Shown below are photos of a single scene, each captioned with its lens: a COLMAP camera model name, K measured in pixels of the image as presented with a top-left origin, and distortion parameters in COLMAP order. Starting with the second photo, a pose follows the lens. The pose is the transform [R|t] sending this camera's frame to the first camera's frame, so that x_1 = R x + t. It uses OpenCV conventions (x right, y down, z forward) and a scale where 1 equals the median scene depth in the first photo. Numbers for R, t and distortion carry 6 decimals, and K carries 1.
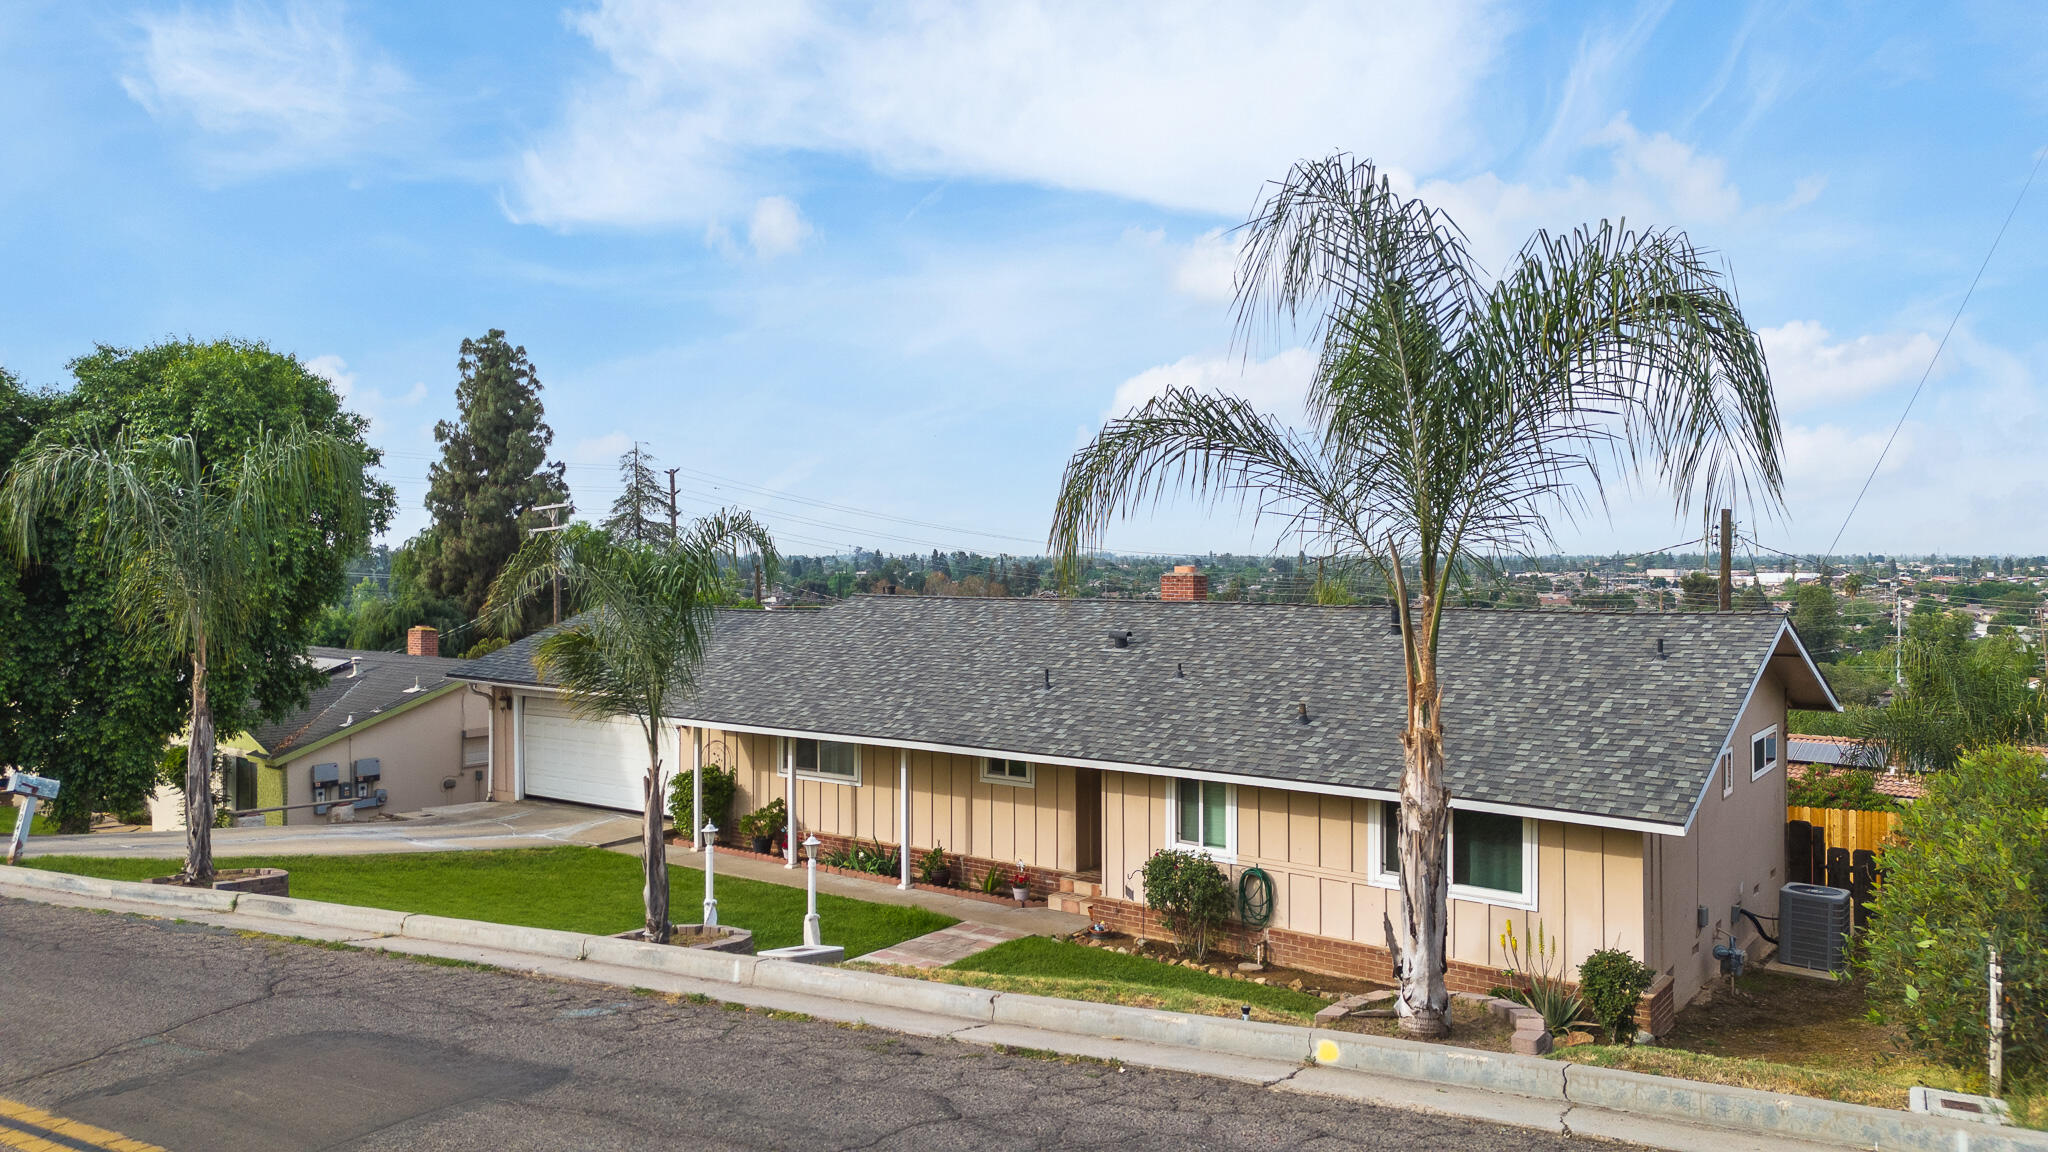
lens RADIAL K [[1433.5, 0, 1024.0], [0, 1433.5, 576.0], [0, 0, 1]] dist [0.094318, -0.129100]
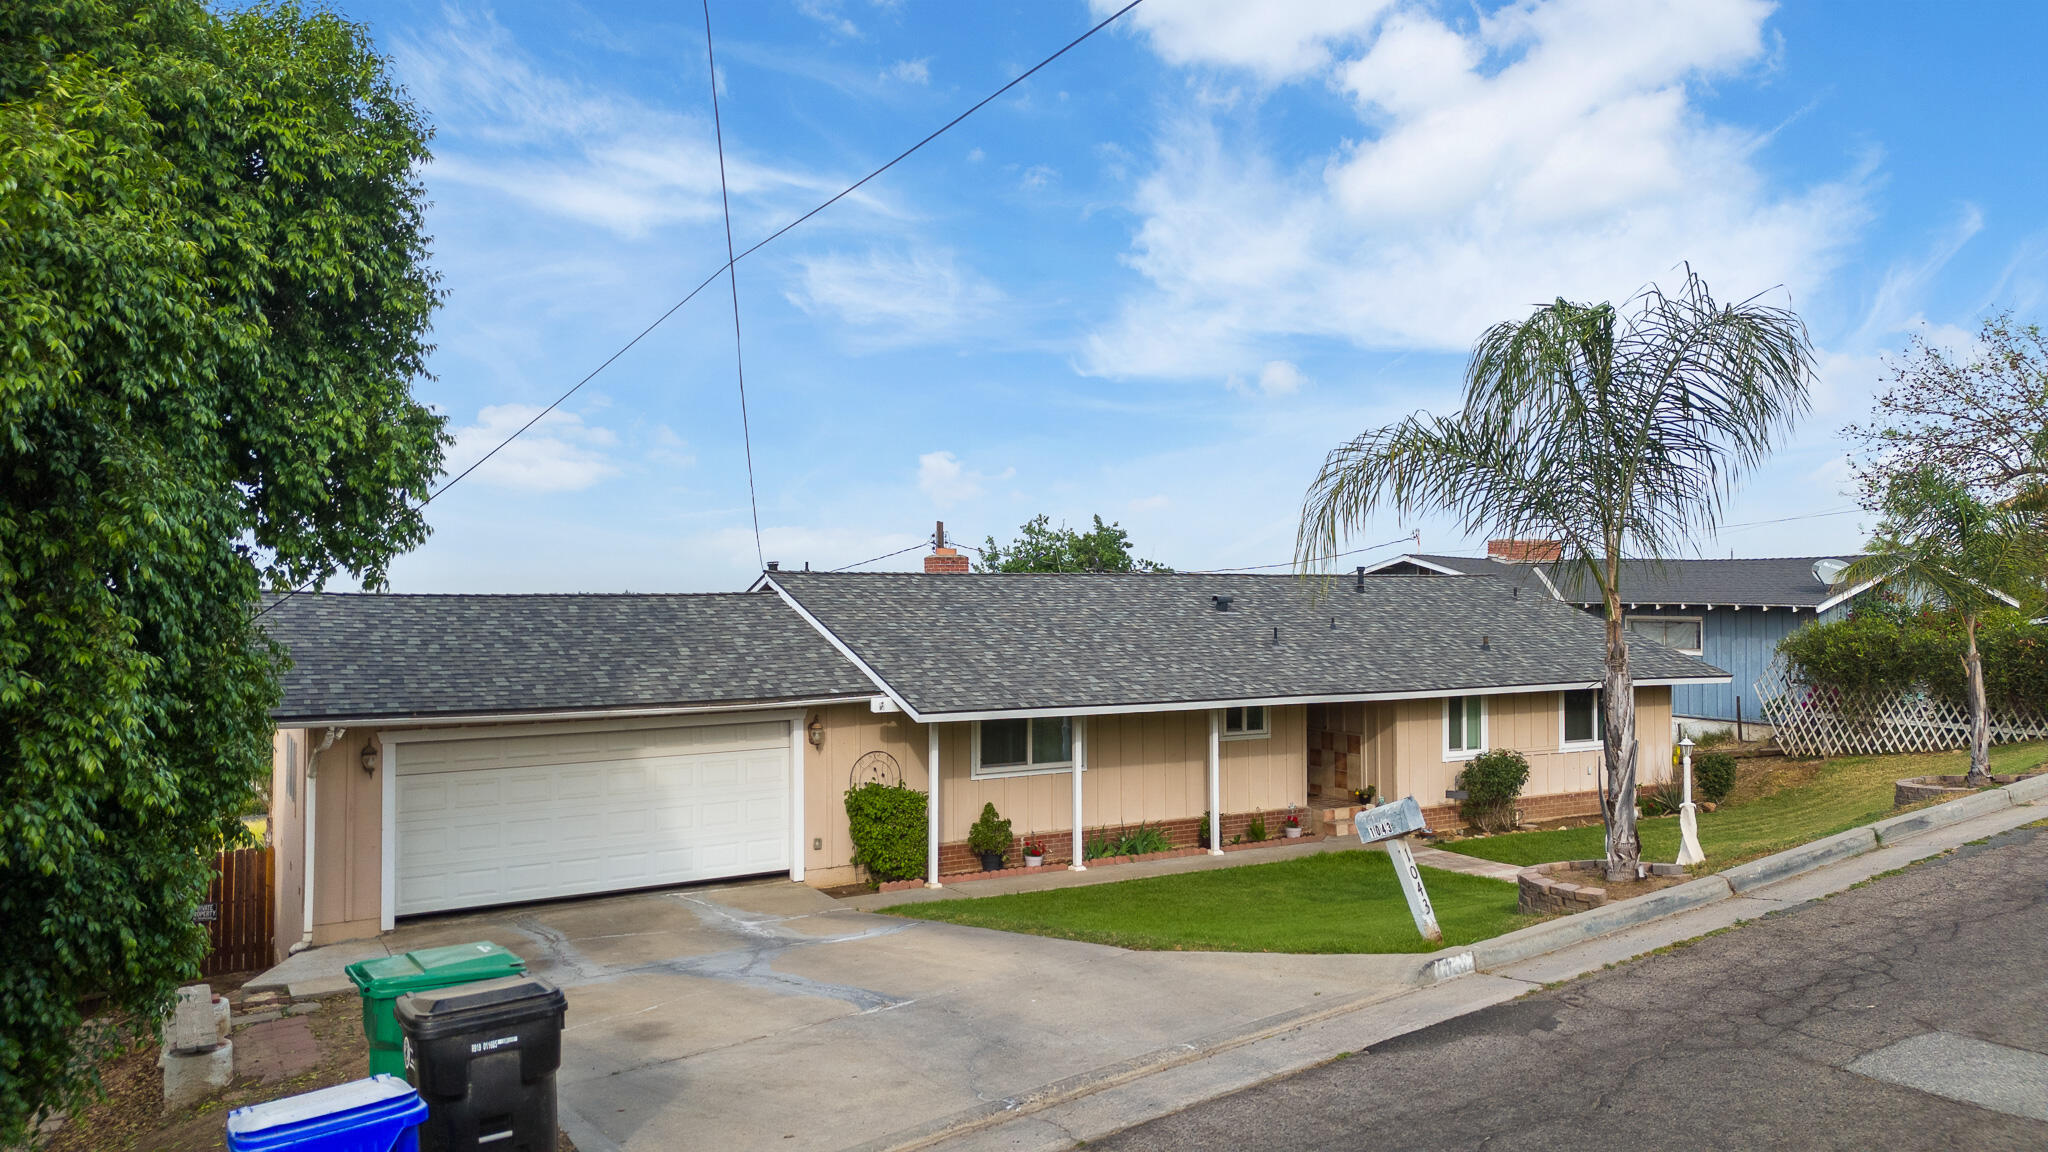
lens RADIAL K [[1433.5, 0, 1024.0], [0, 1433.5, 576.0], [0, 0, 1]] dist [0.094318, -0.129100]
pose [[0.380160, 0.013040, 0.924829, -1.041681], [0.019575, 0.999563, -0.022140, 0.048004], [-0.924714, 0.026520, 0.379738, 0.751448]]
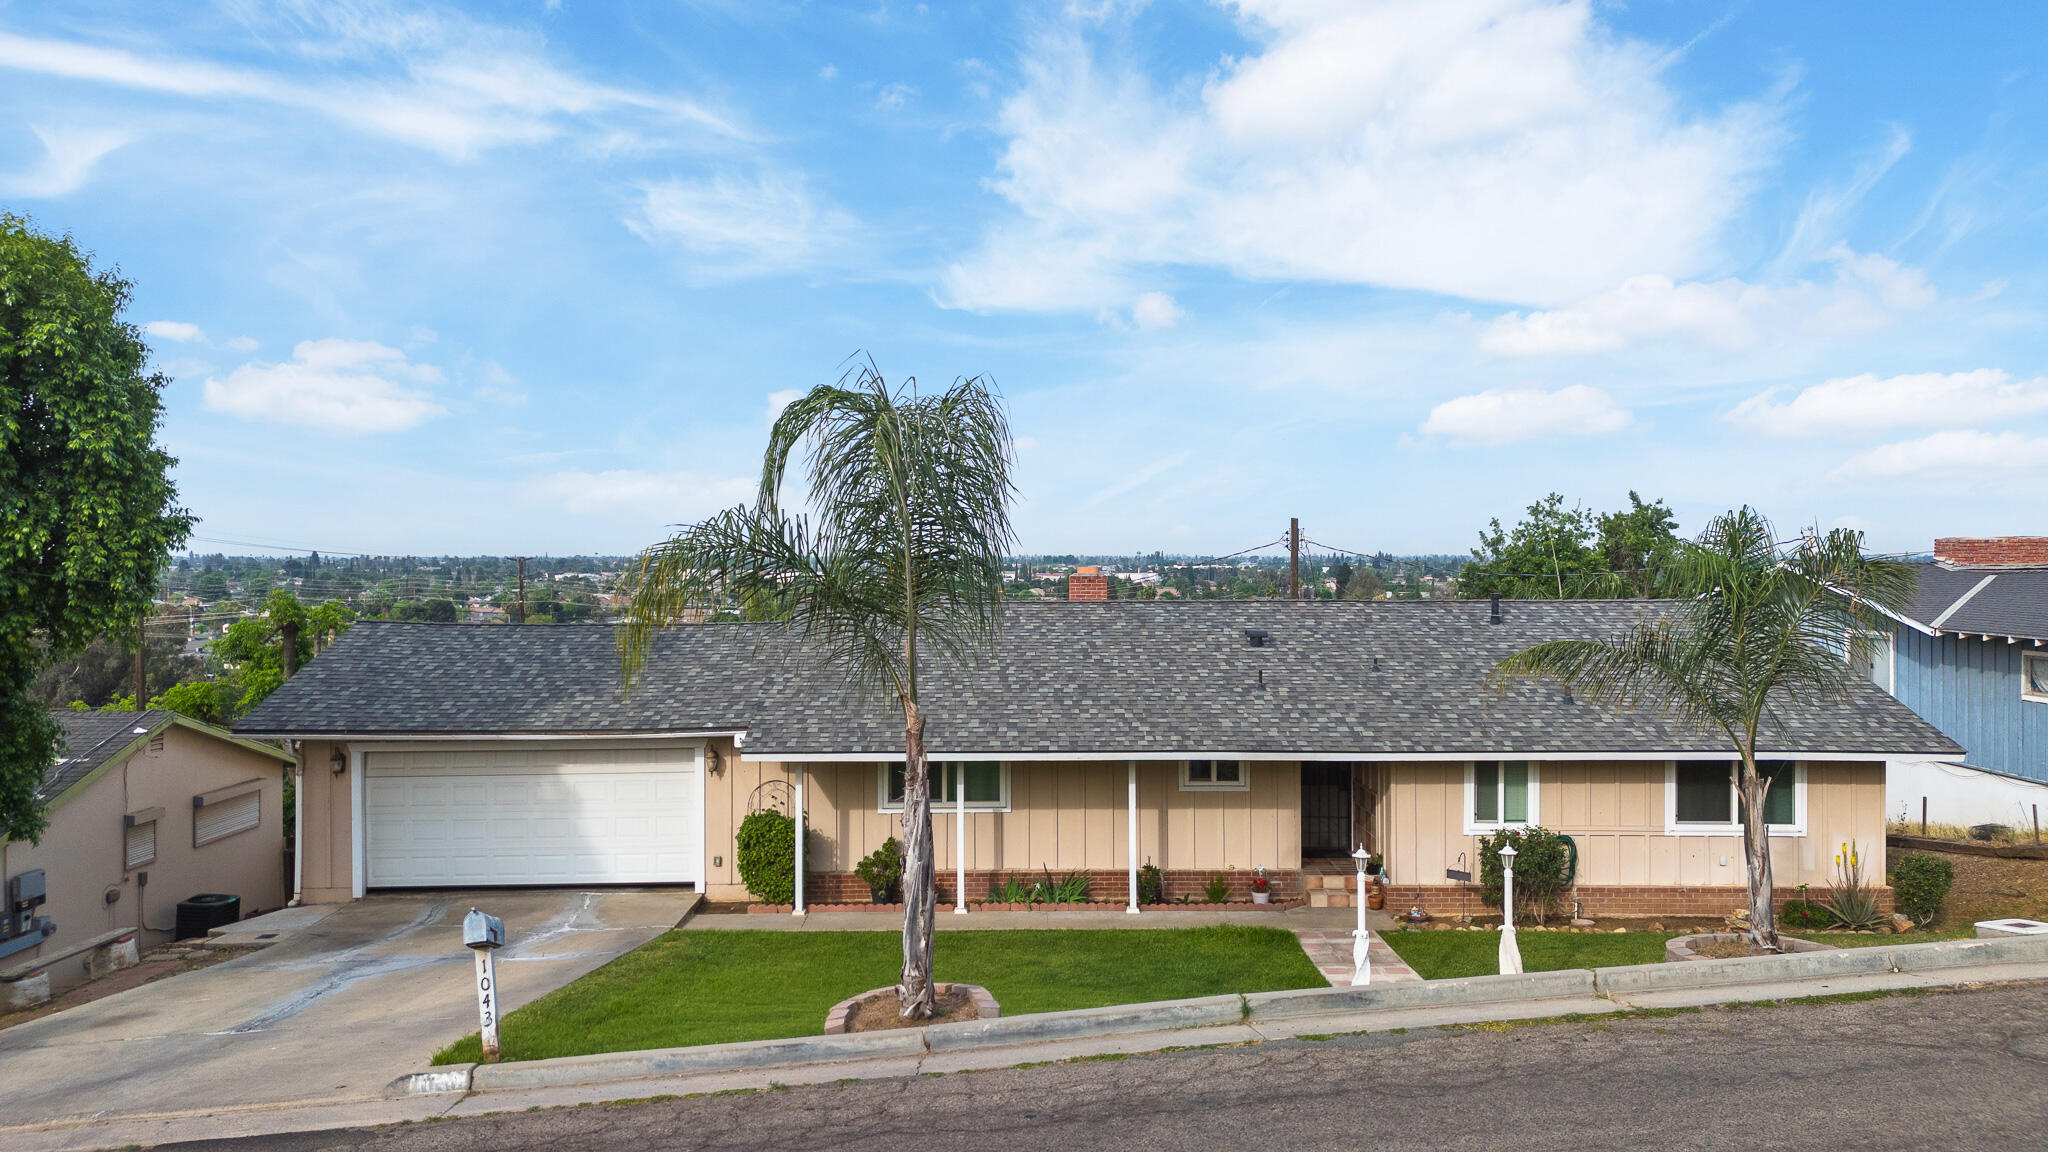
lens RADIAL K [[1433.5, 0, 1024.0], [0, 1433.5, 576.0], [0, 0, 1]] dist [0.094318, -0.129100]
pose [[0.779070, -0.005201, 0.626915, -0.723921], [0.007593, 0.999971, -0.001140, 0.000825], [-0.626891, 0.005648, 0.779087, 0.323391]]
